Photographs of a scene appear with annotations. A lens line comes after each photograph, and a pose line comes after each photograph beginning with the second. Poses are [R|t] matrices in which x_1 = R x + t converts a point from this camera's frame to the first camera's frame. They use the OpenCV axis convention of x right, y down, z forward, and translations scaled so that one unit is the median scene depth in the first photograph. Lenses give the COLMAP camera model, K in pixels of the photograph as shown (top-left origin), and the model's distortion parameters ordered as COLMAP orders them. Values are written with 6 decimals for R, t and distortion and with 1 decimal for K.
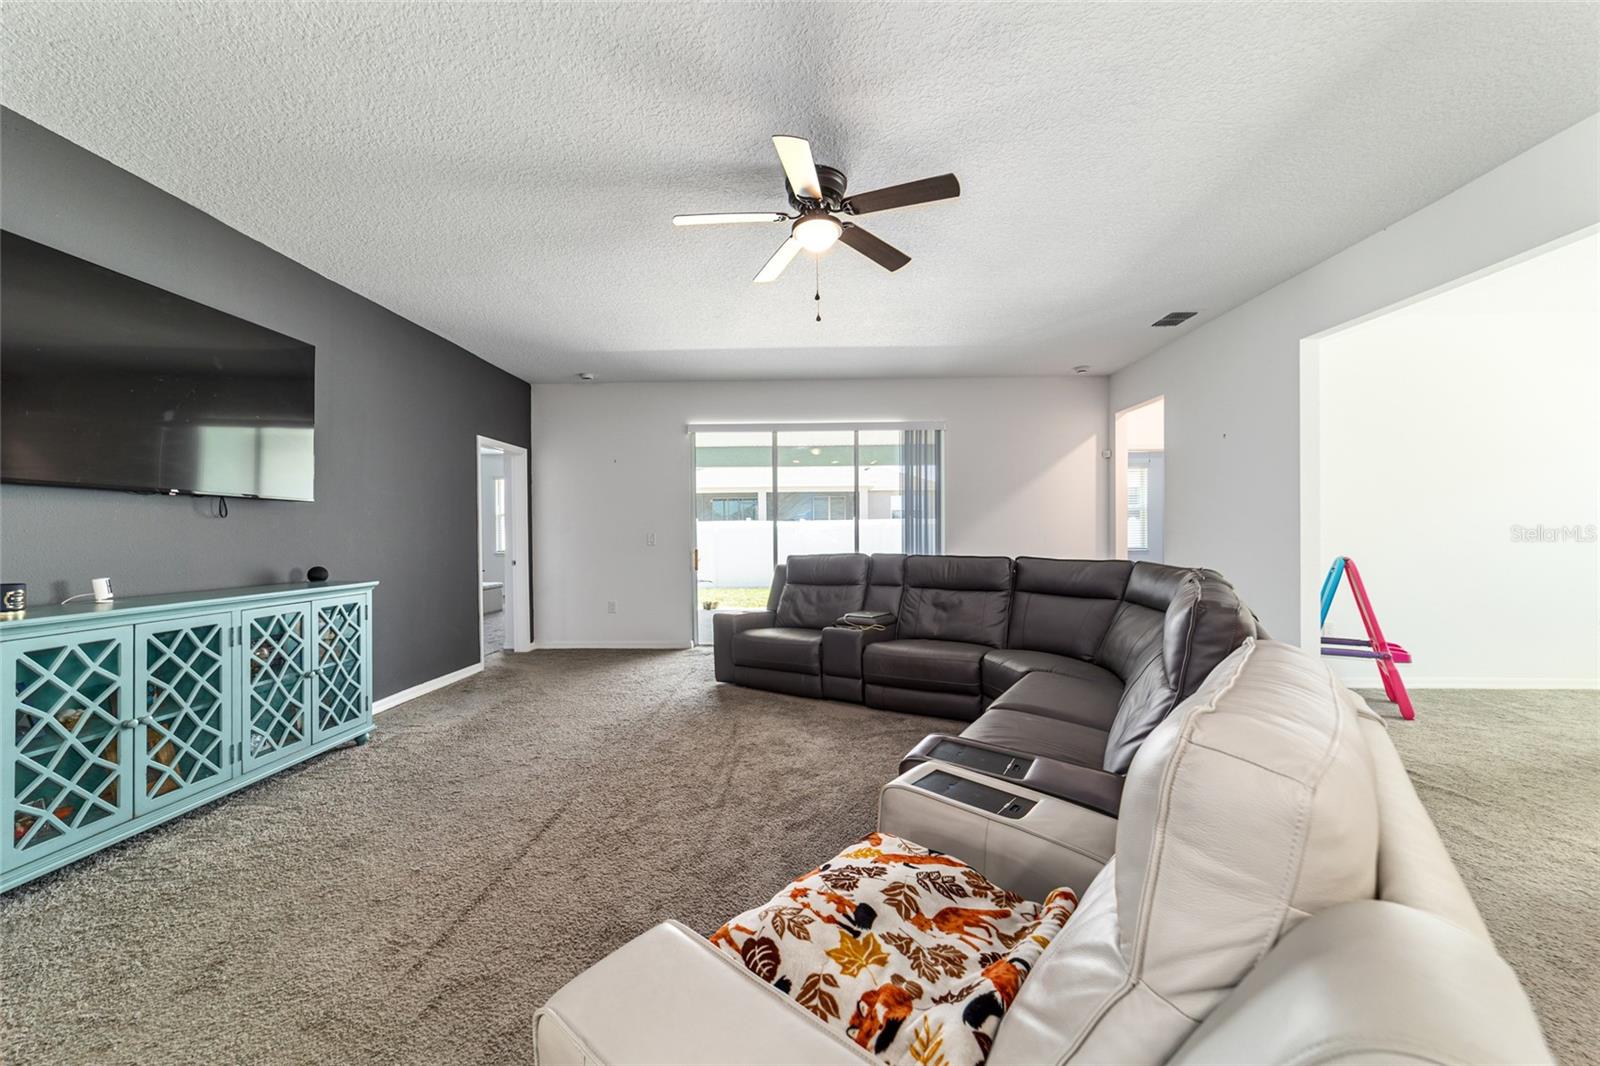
lens RADIAL K [[617.6, 0, 800.0], [0, 617.6, 537.3], [0, 0, 1]] dist [-0.021132, 0.009551]
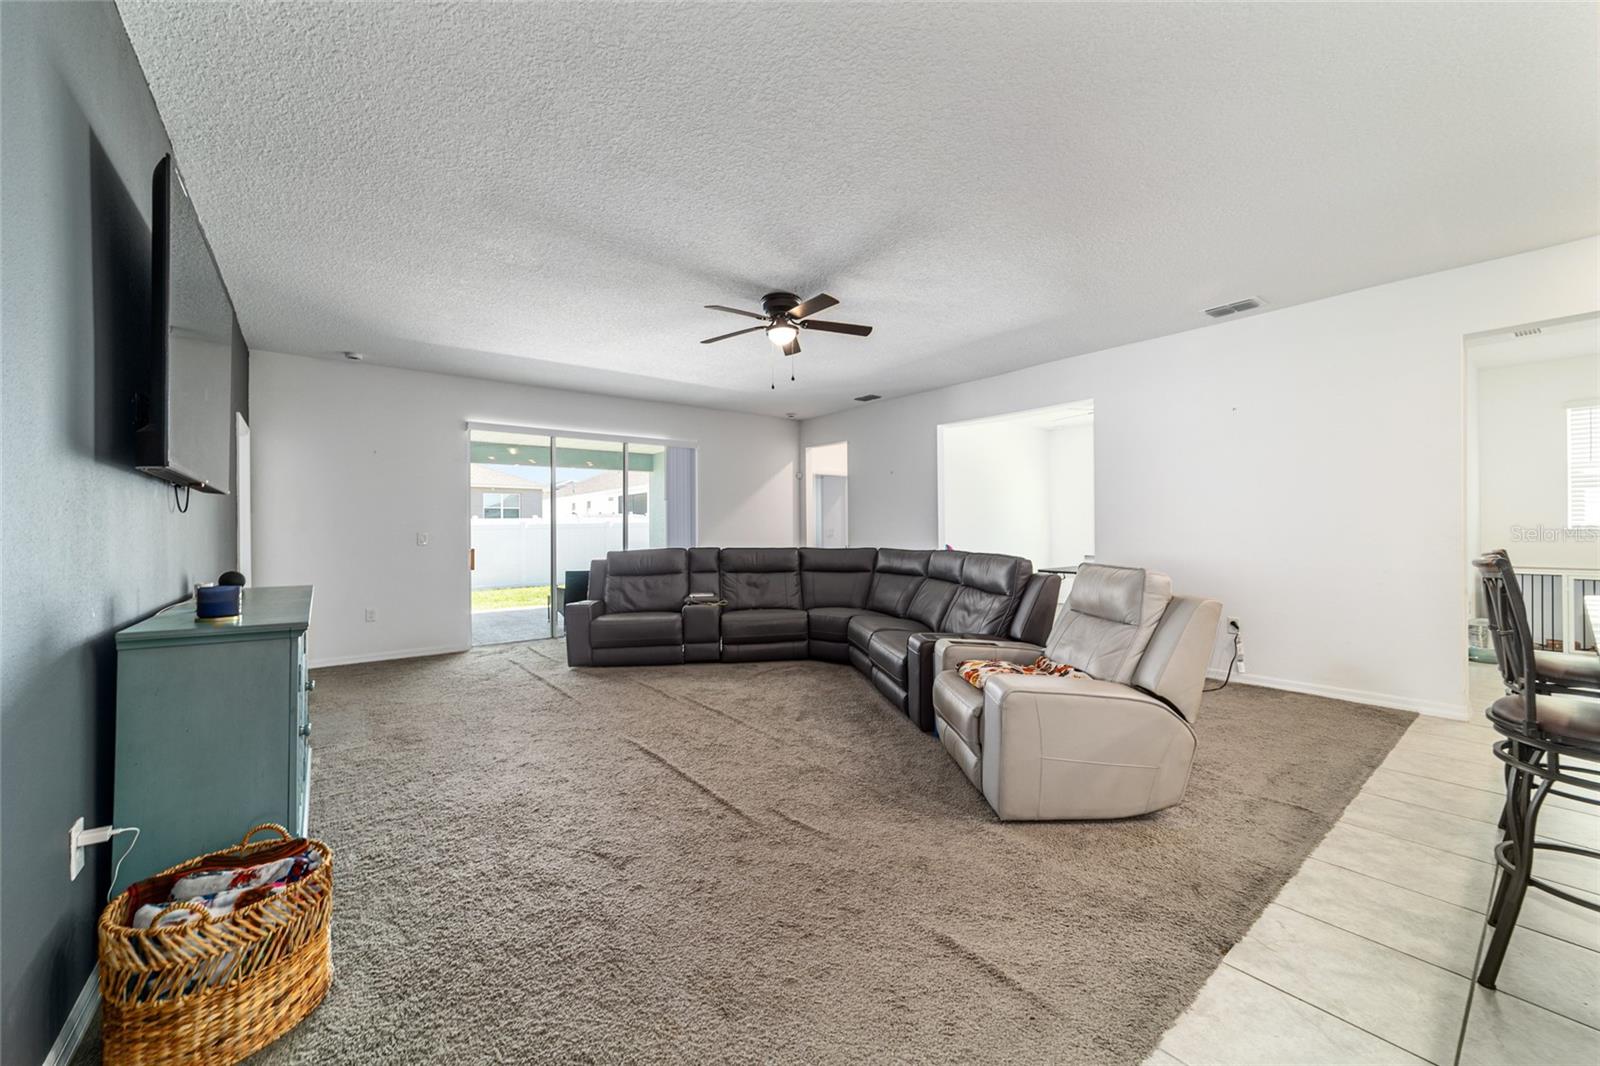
lens RADIAL K [[613.5, 0, 798.3], [0, 613.5, 531.3], [0, 0, 1]] dist [-0.020980, 0.009160]
pose [[0.768281, -0.000181, 0.640113, -0.746509], [0.006102, 0.999957, -0.007041, 0.002607], [-0.640084, 0.009316, 0.768249, -0.148548]]
